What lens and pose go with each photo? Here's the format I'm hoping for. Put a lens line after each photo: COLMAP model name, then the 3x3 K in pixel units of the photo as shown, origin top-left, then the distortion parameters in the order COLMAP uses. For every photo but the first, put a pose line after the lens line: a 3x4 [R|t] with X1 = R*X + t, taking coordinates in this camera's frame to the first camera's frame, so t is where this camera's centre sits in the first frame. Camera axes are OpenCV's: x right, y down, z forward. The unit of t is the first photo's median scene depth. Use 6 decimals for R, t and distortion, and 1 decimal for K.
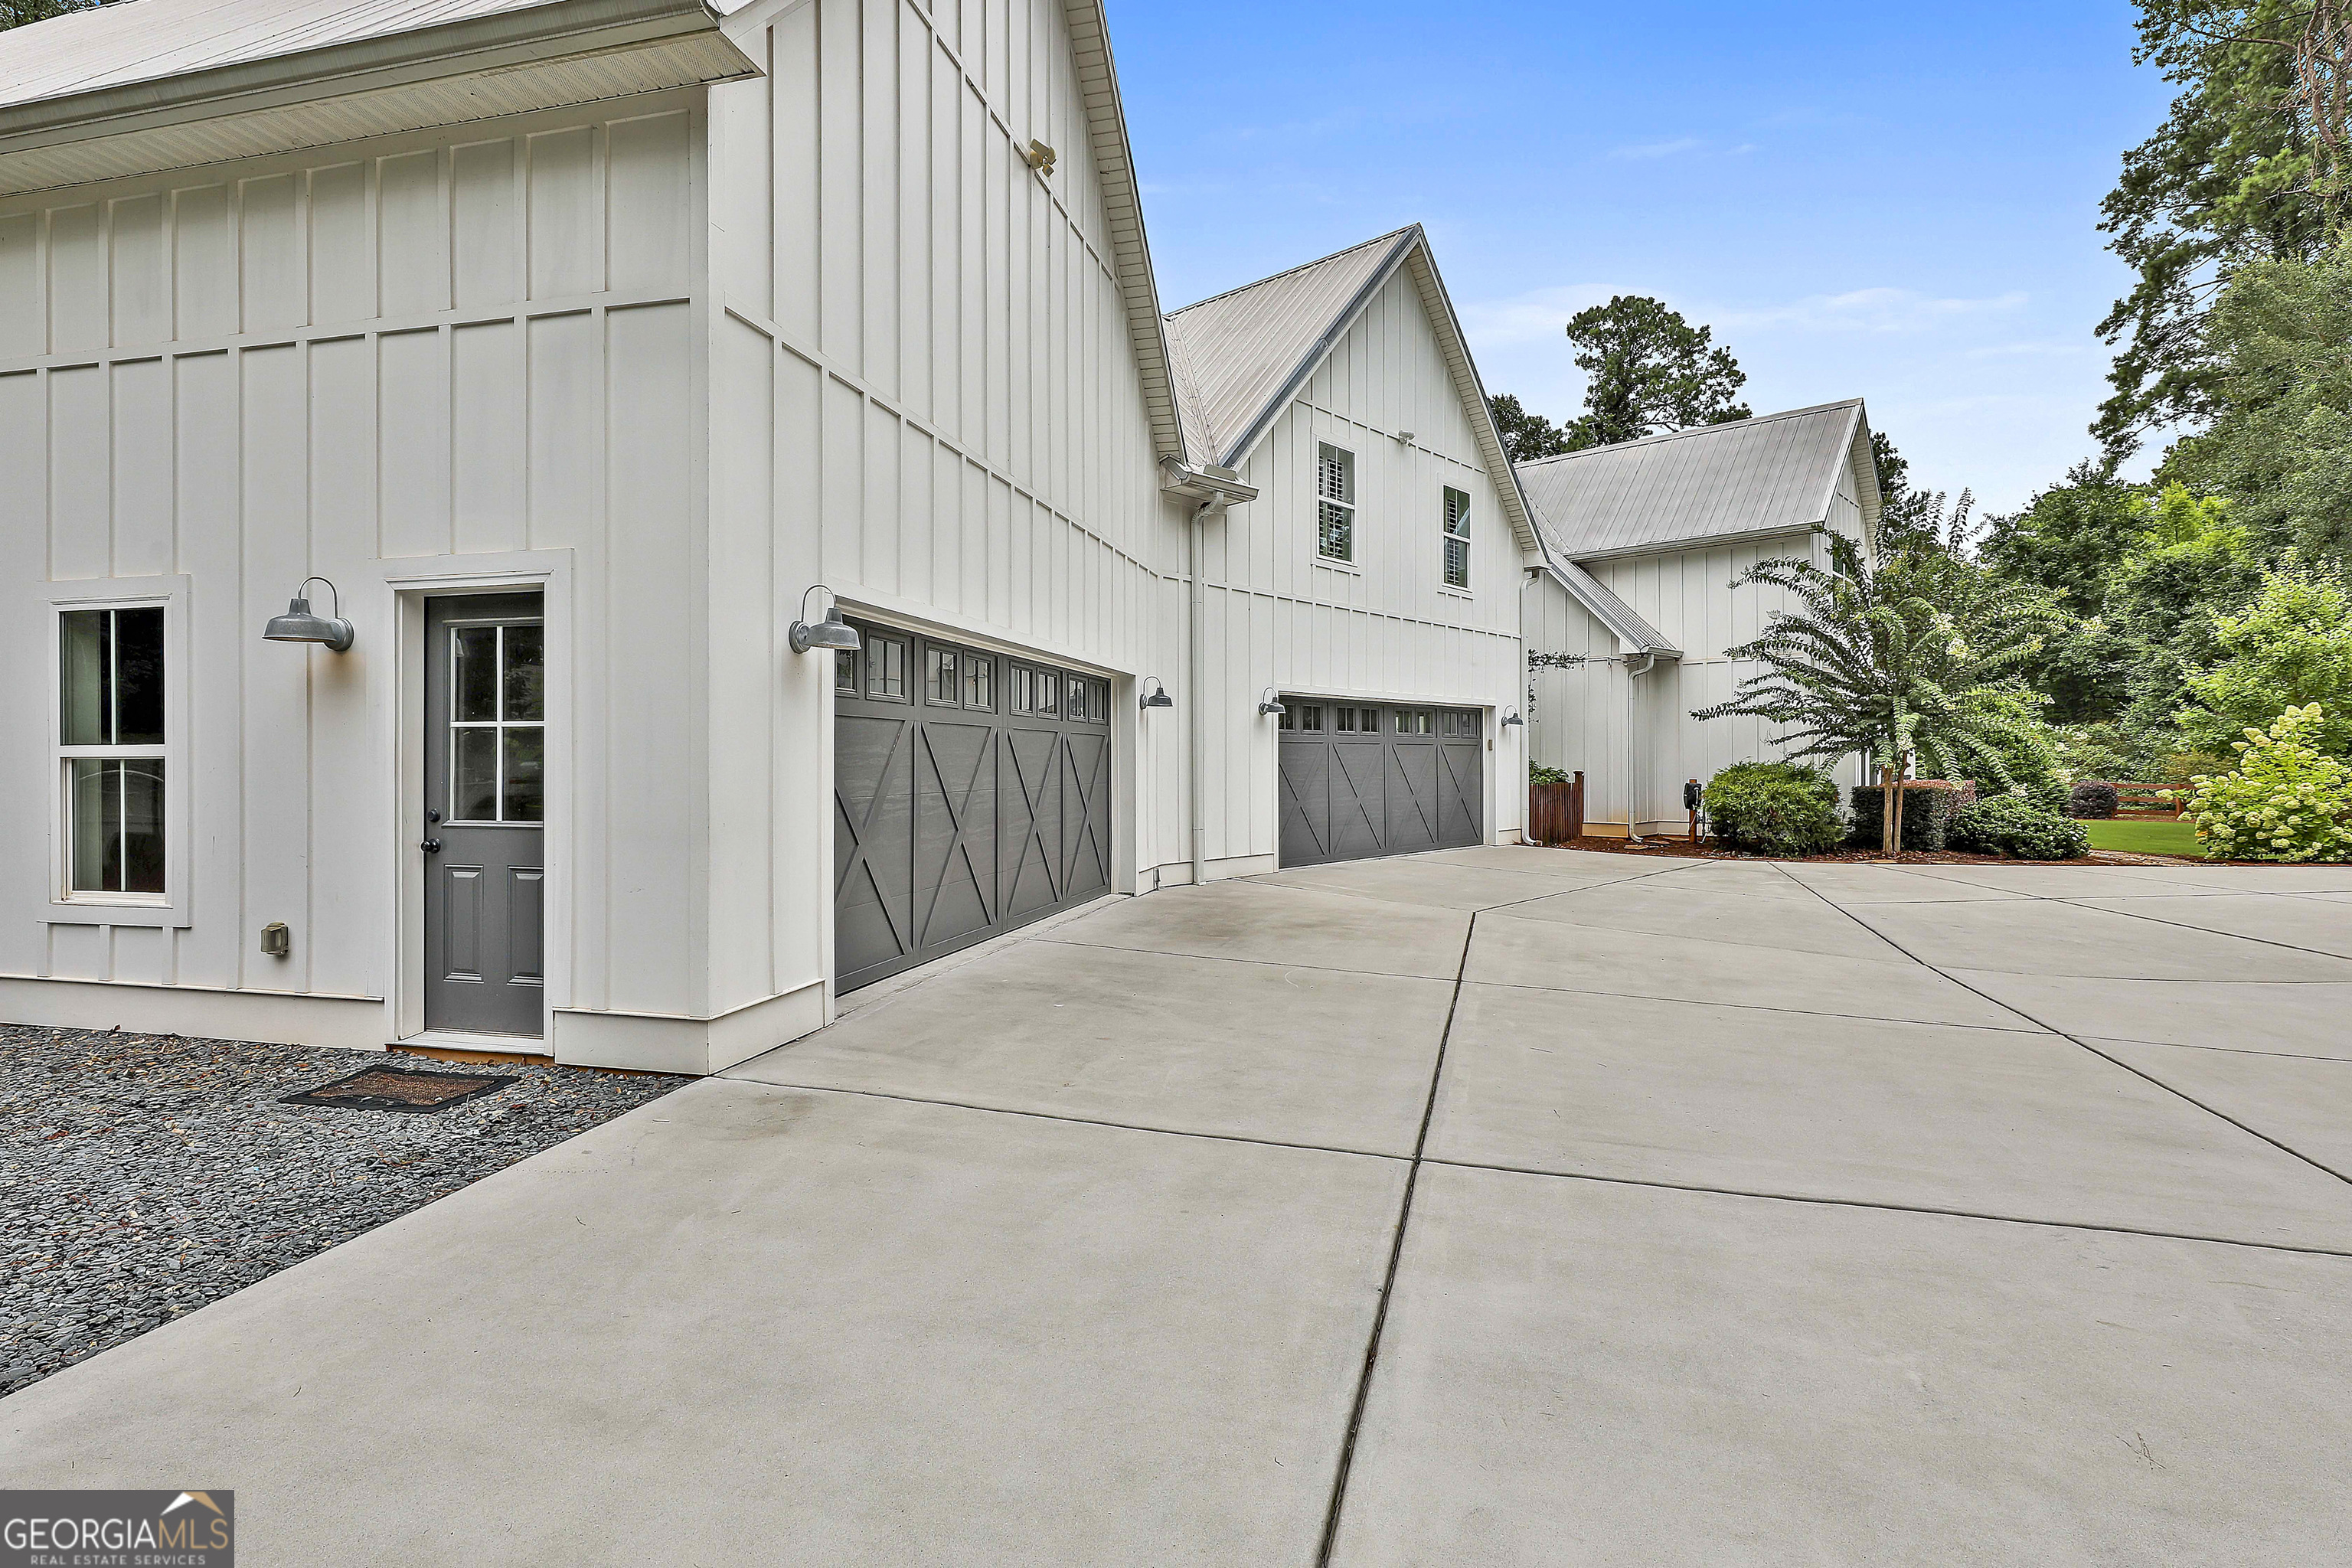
lens RADIAL K [[1140.8, 0, 1173.7], [0, 1140.8, 749.0], [0, 0, 1]] dist [-0.002292, -0.000237]
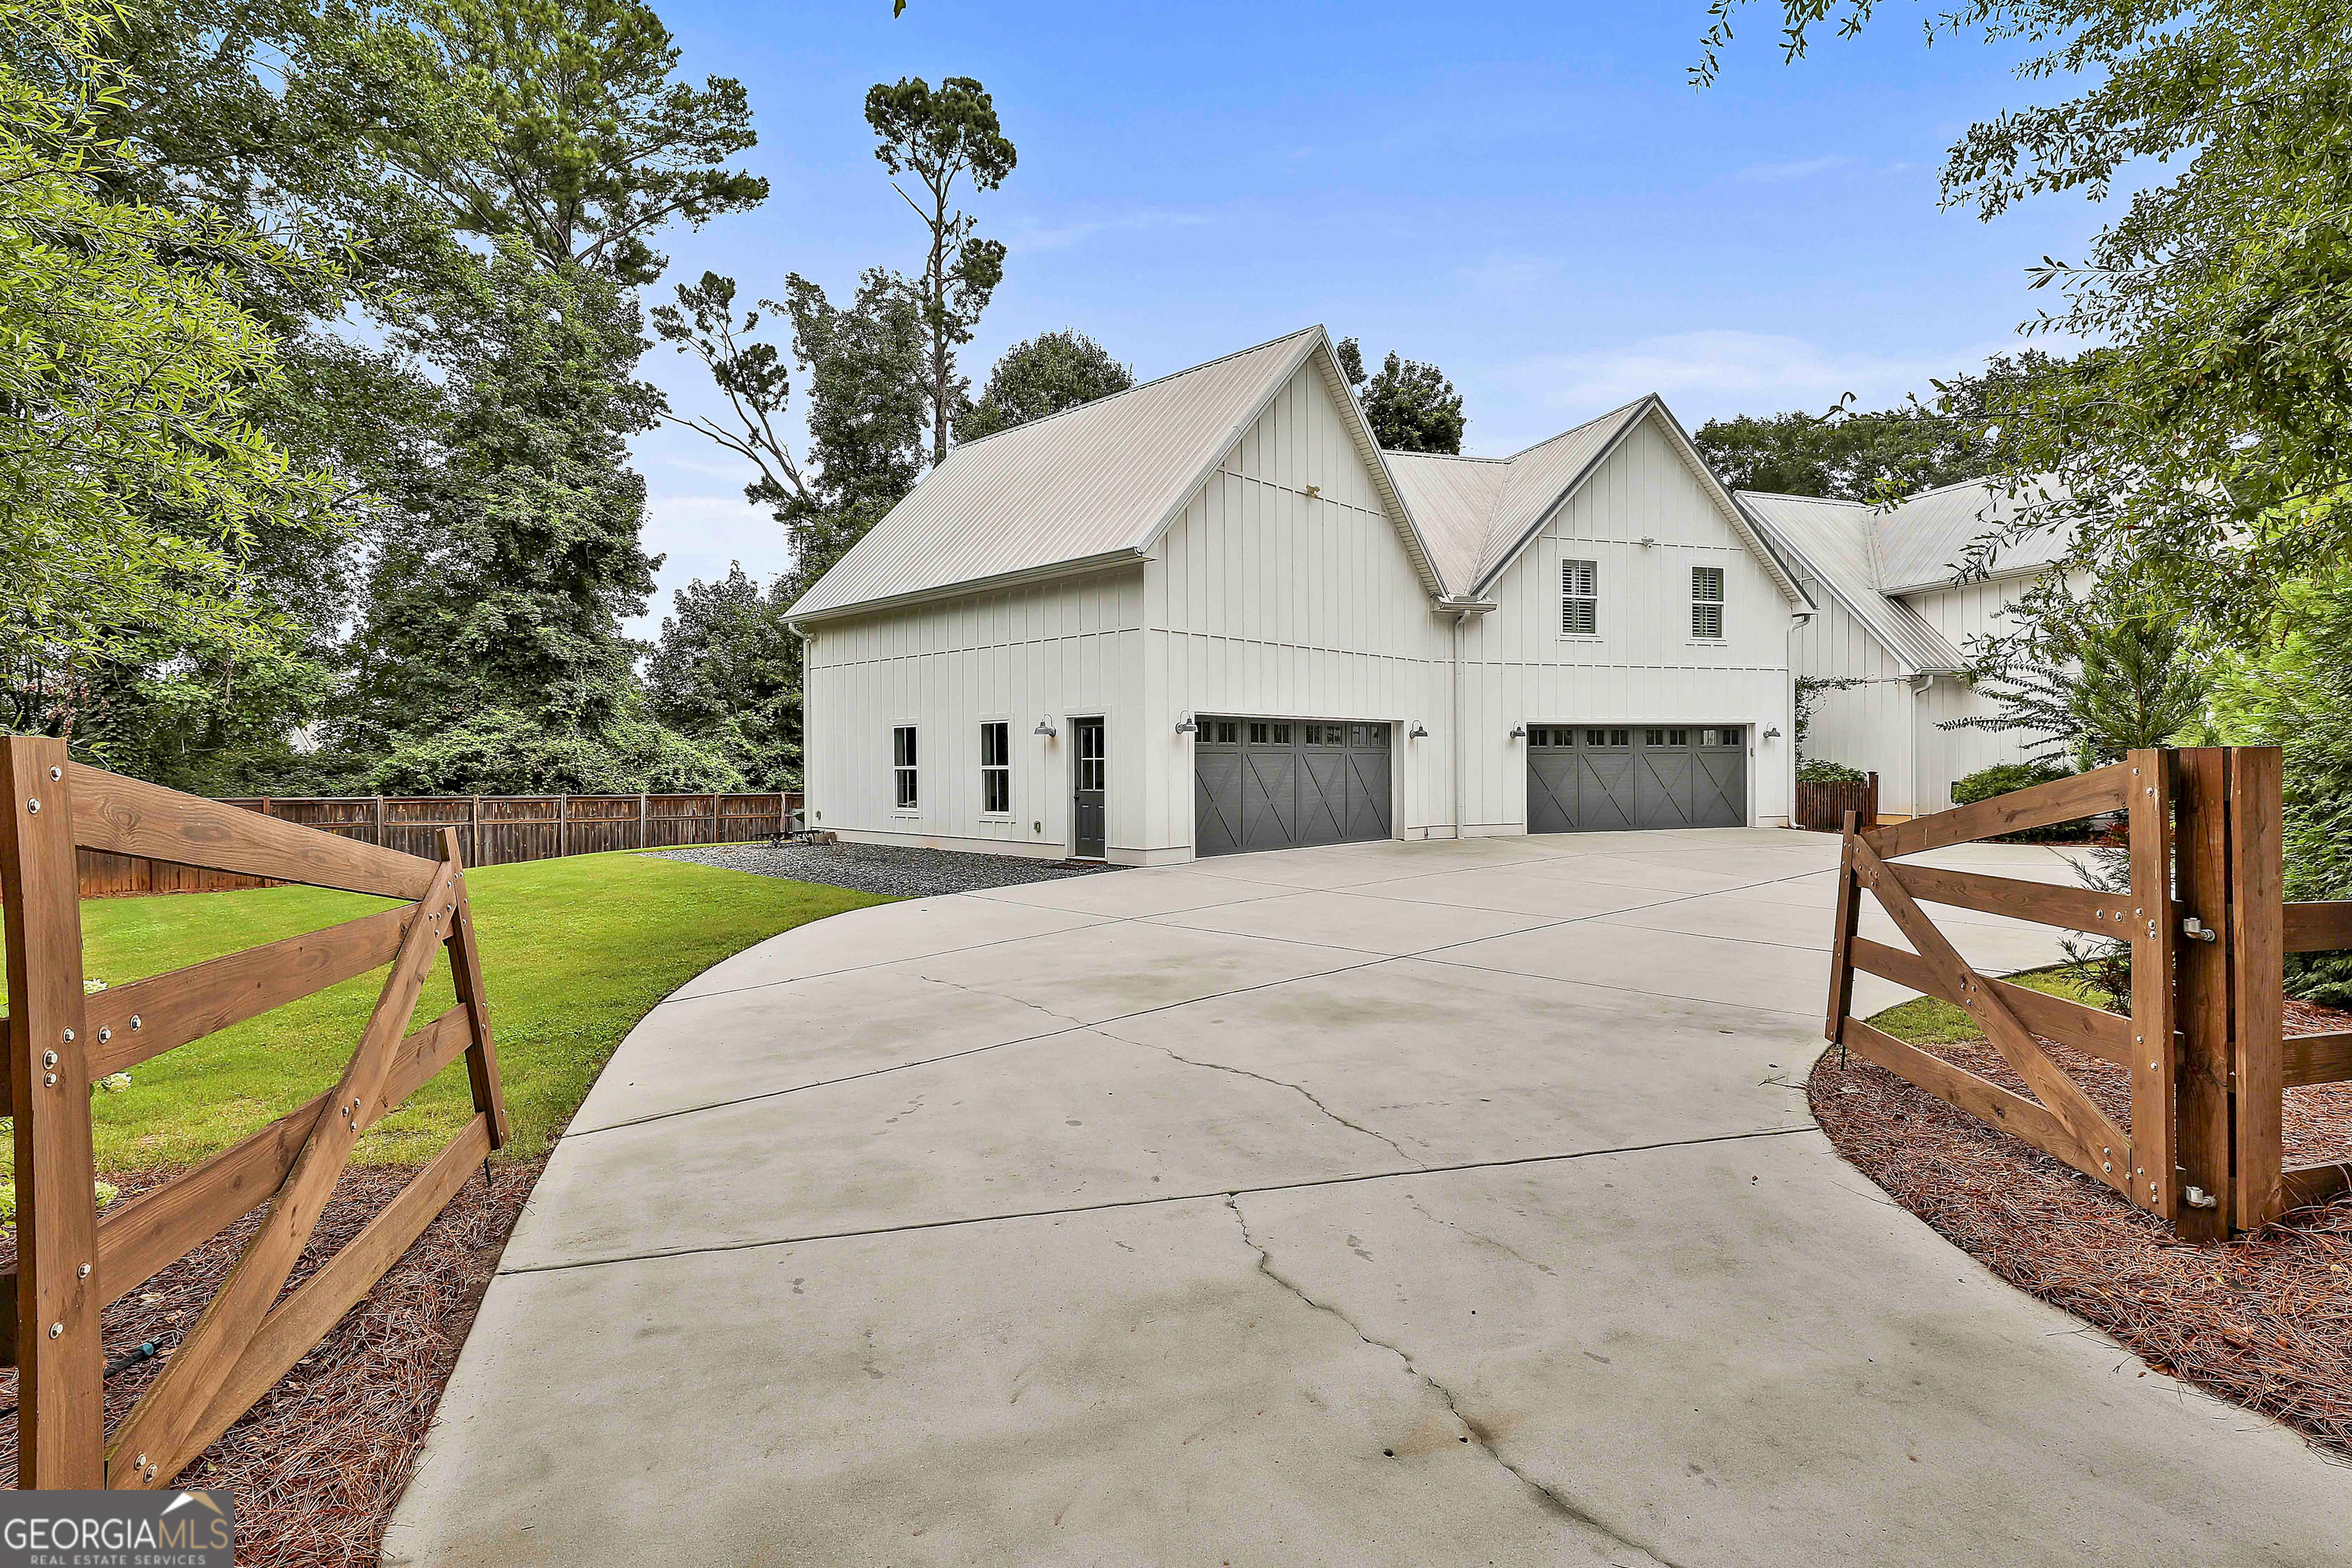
lens RADIAL K [[1128.3, 0, 1182.3], [0, 1128.3, 777.6], [0, 0, 1]] dist [0.000819, -0.000025]
pose [[0.872447, -0.001795, -0.488706, 0.455756], [0.012254, 0.999759, 0.018205, -0.008483], [0.488556, -0.021871, 0.872258, -0.638151]]
